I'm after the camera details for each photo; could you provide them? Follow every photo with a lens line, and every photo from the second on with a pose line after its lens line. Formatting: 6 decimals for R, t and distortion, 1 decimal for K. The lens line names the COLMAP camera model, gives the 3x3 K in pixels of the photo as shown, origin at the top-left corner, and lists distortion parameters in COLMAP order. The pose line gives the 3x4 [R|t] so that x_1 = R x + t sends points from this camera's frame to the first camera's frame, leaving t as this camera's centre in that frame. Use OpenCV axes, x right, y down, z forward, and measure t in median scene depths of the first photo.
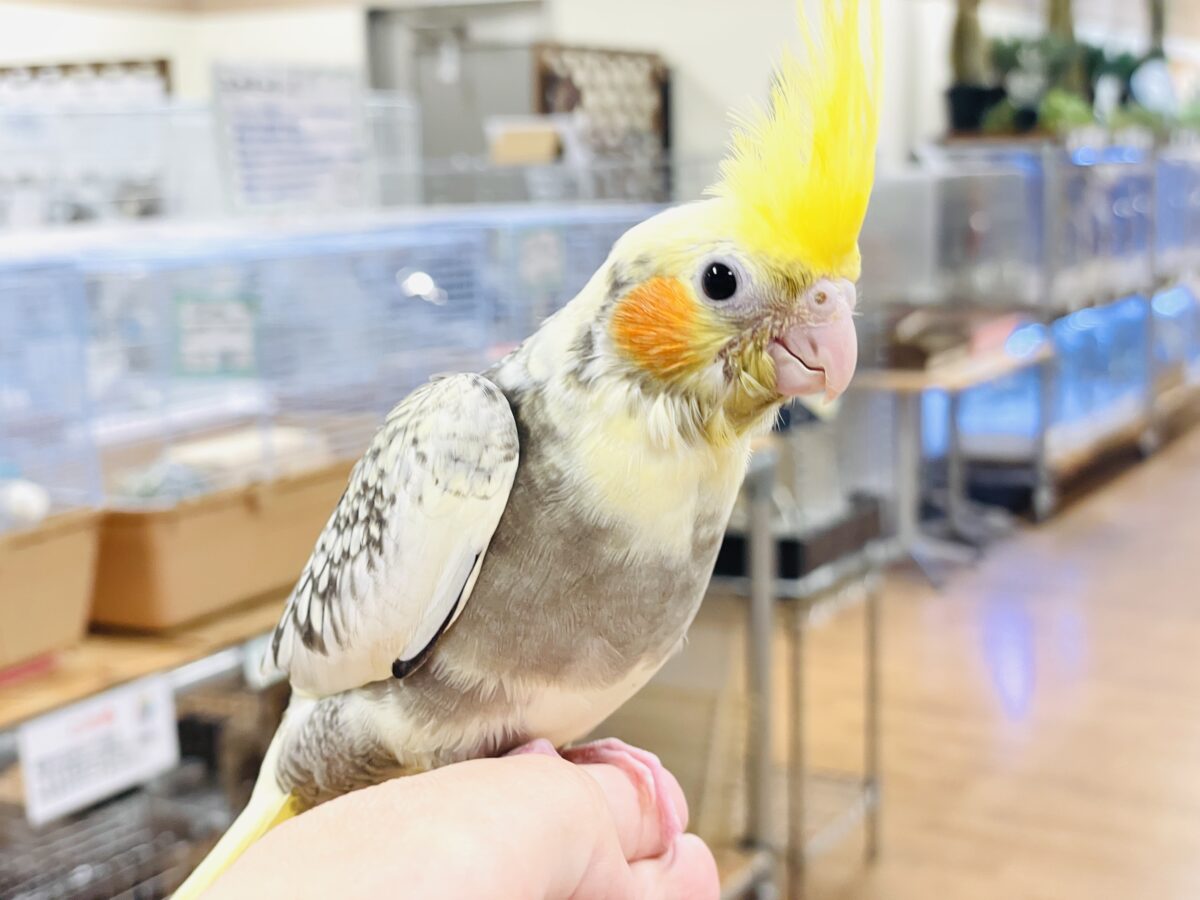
lens RADIAL K [[1827.1, 0, 599.2], [0, 1827.1, 452.9], [0, 0, 1]] dist [0.067151, 0.000000]
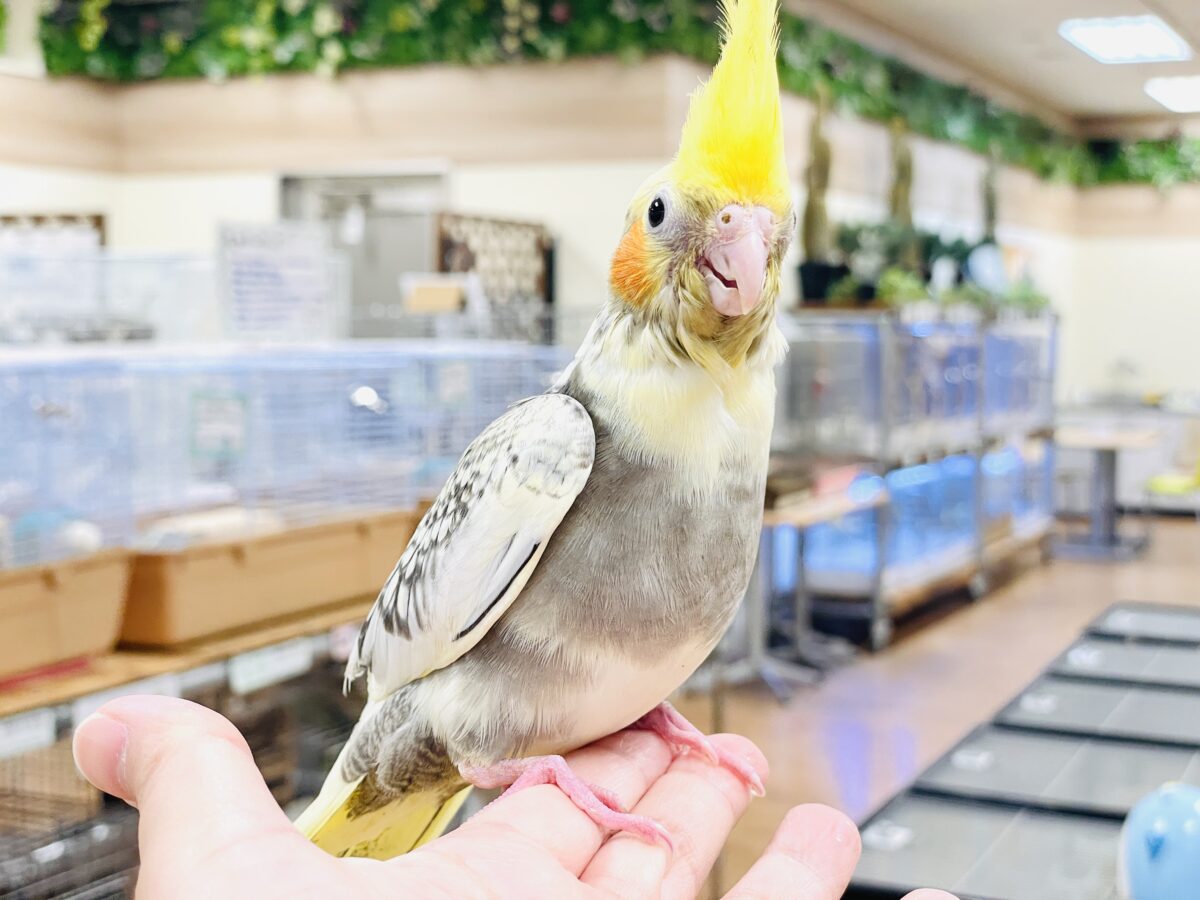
lens RADIAL K [[1827.1, 0, 589.9], [0, 1827.1, 458.6], [0, 0, 1]] dist [0.067151, 0.000000]
pose [[0.997613, 0.026183, 0.063893, -0.007804], [-0.020605, 0.996043, -0.086454, 0.022870], [-0.065904, 0.084931, 0.994205, -0.111921]]
